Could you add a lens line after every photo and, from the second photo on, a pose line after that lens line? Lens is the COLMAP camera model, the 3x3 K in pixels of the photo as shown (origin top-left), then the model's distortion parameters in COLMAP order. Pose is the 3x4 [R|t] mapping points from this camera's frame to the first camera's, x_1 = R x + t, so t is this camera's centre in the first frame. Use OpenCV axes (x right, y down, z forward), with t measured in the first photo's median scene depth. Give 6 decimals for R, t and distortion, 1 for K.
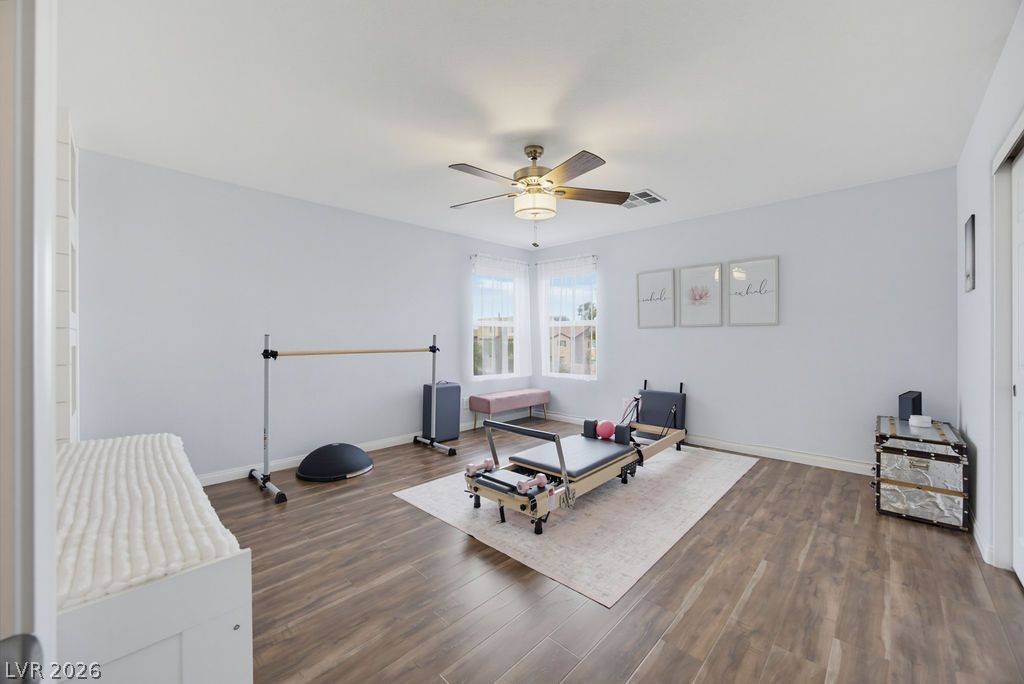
lens RADIAL K [[397.3, 0, 513.9], [0, 397.3, 338.8], [0, 0, 1]] dist [-0.017772, 0.005634]
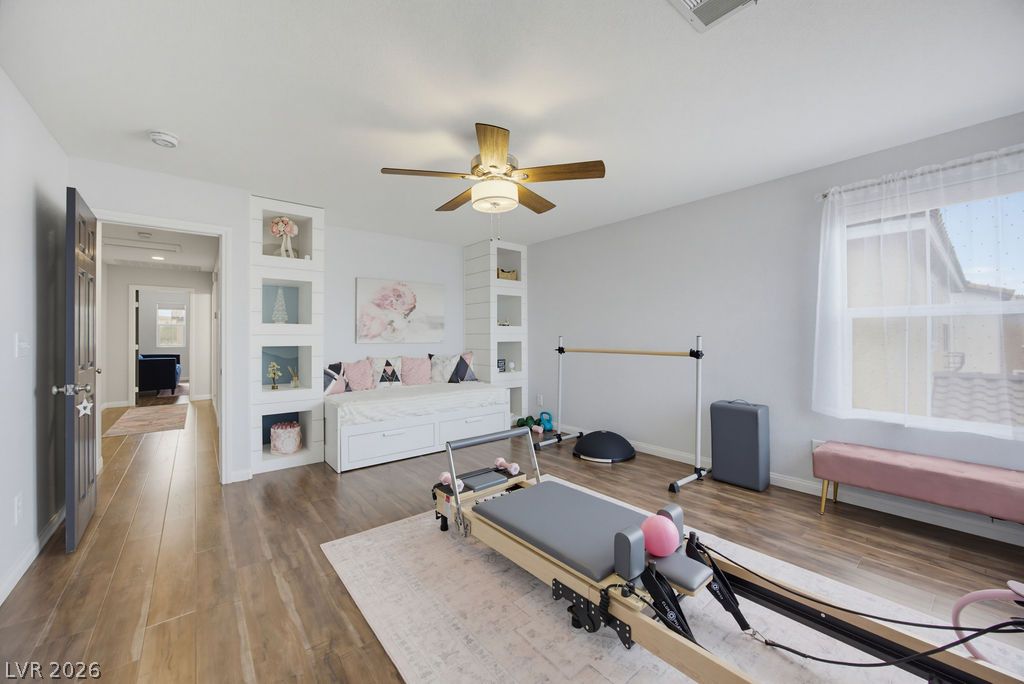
lens RADIAL K [[397.3, 0, 515.3], [0, 397.3, 338.9], [0, 0, 1]] dist [-0.017772, 0.005634]
pose [[-0.127609, 0.007437, -0.991797, 1.259540], [0.001417, 0.999972, 0.007316, -0.018635], [0.991824, -0.000471, -0.127616, 1.561179]]
